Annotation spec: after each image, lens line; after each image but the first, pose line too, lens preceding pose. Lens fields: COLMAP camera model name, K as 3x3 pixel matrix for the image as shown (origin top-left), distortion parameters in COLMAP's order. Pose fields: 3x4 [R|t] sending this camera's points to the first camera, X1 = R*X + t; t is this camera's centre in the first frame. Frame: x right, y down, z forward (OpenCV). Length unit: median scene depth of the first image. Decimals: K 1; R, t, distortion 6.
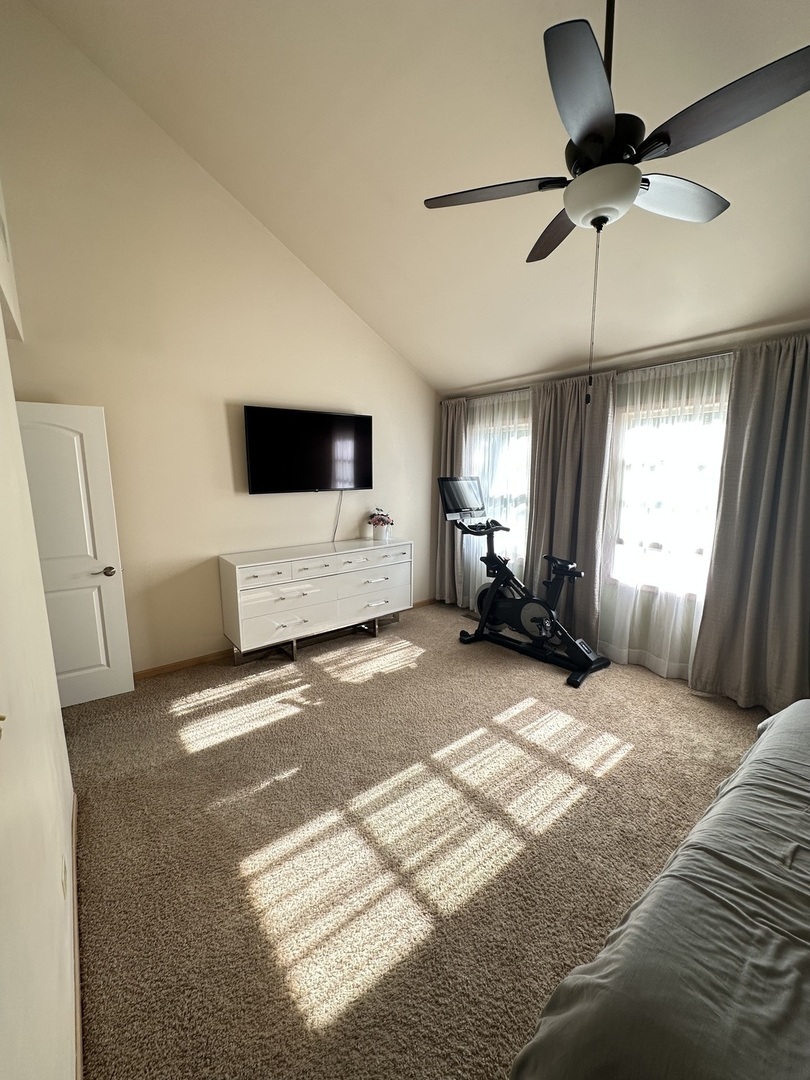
lens RADIAL K [[430.9, 0, 398.8], [0, 430.9, 538.1], [0, 0, 1]] dist [-0.004145, -0.000050]
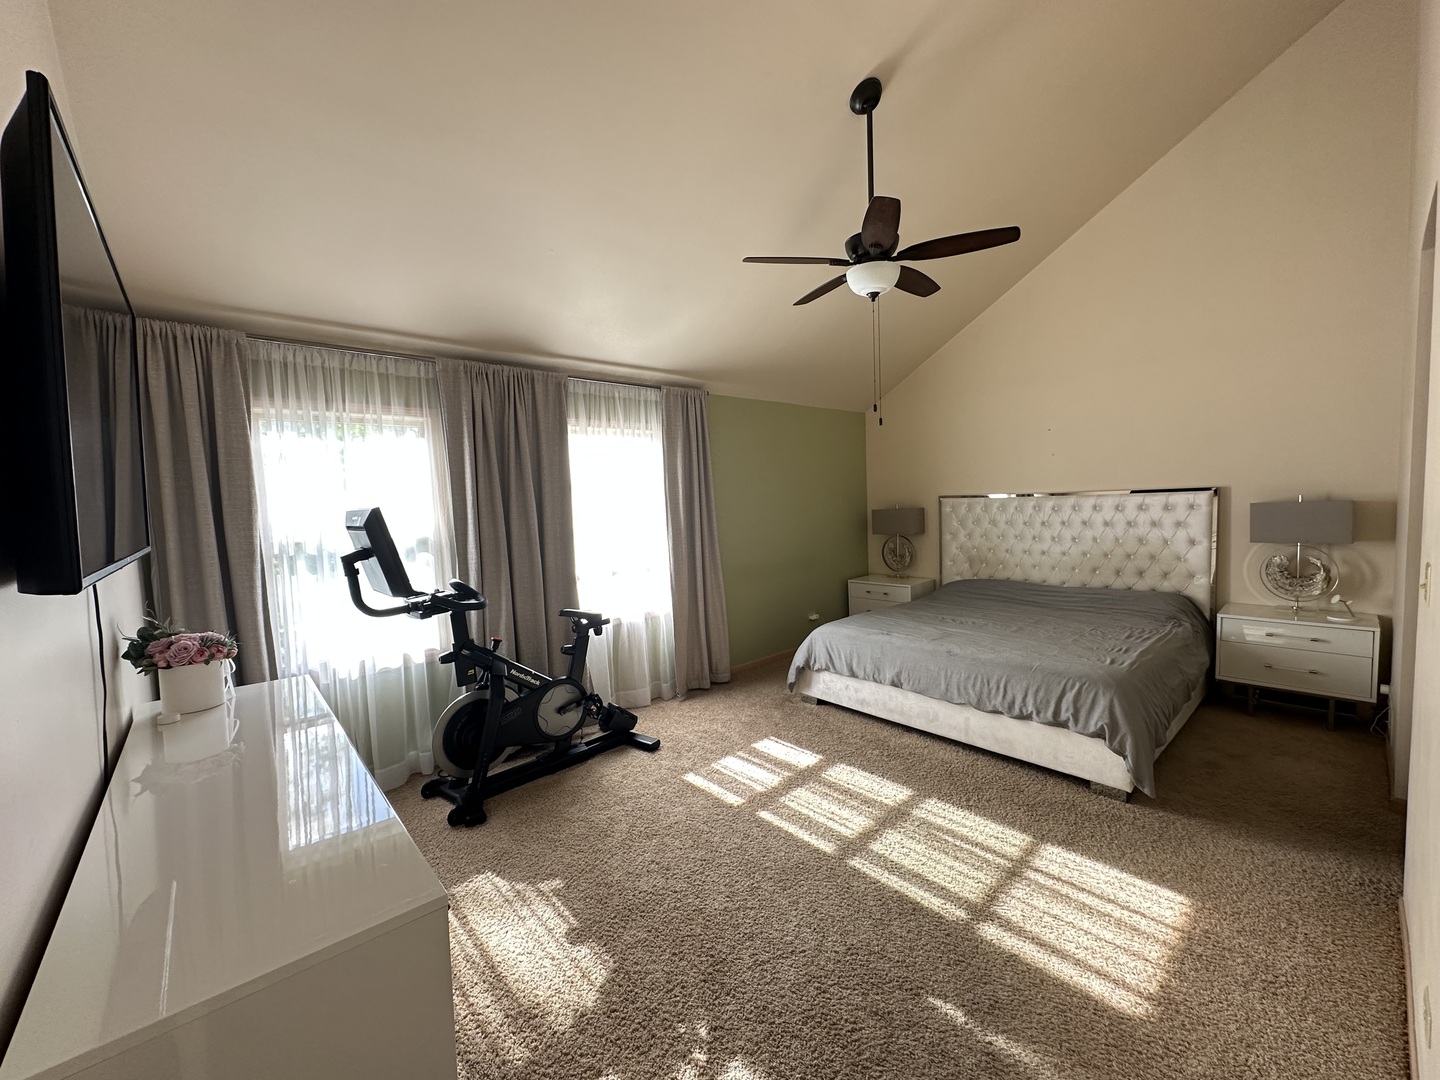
lens RADIAL K [[574.6, 0, 716.7], [0, 574.6, 536.3], [0, 0, 1]] dist [-0.004145, -0.000050]
pose [[-0.066358, -0.055970, 0.996225, -0.847676], [0.196812, 0.978076, 0.068060, -0.131189], [-0.978193, 0.200585, -0.053888, 1.105852]]
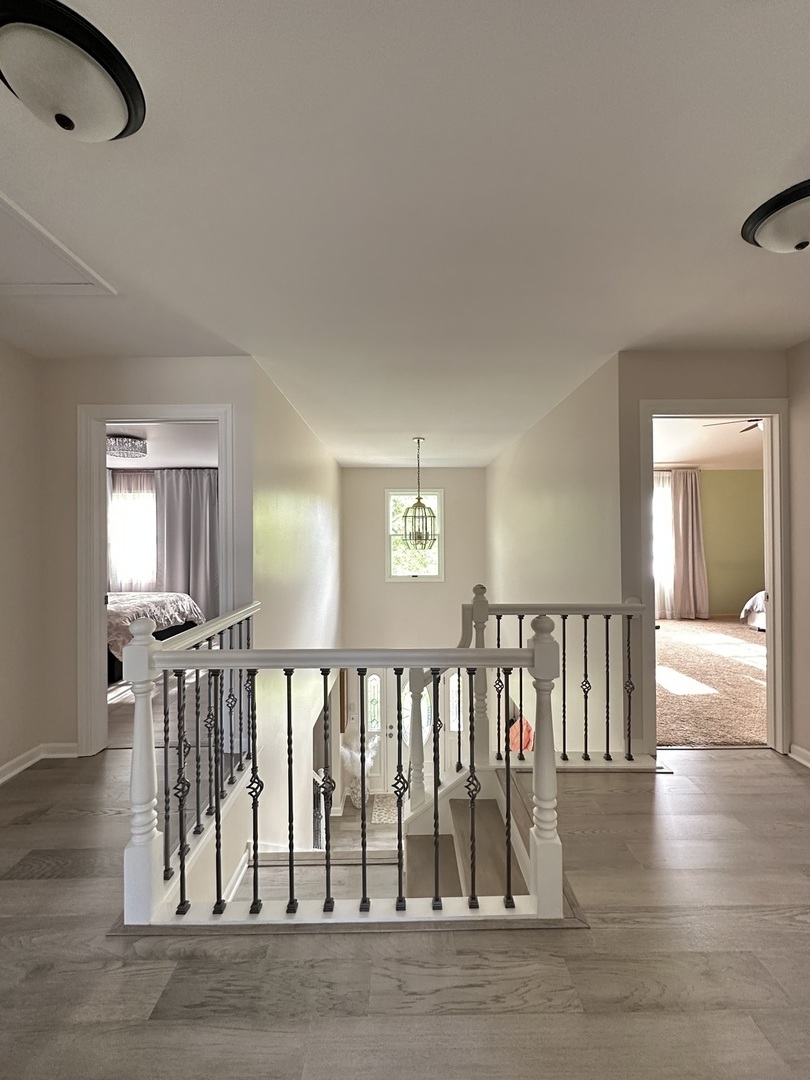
lens RADIAL K [[430.9, 0, 405.5], [0, 430.9, 540.0], [0, 0, 1]] dist [-0.004145, -0.000050]
pose [[0.593907, -0.001087, 0.804533, -2.297103], [0.134619, 0.986035, -0.098043, -0.008276], [-0.793191, 0.166534, 0.585760, 0.900194]]
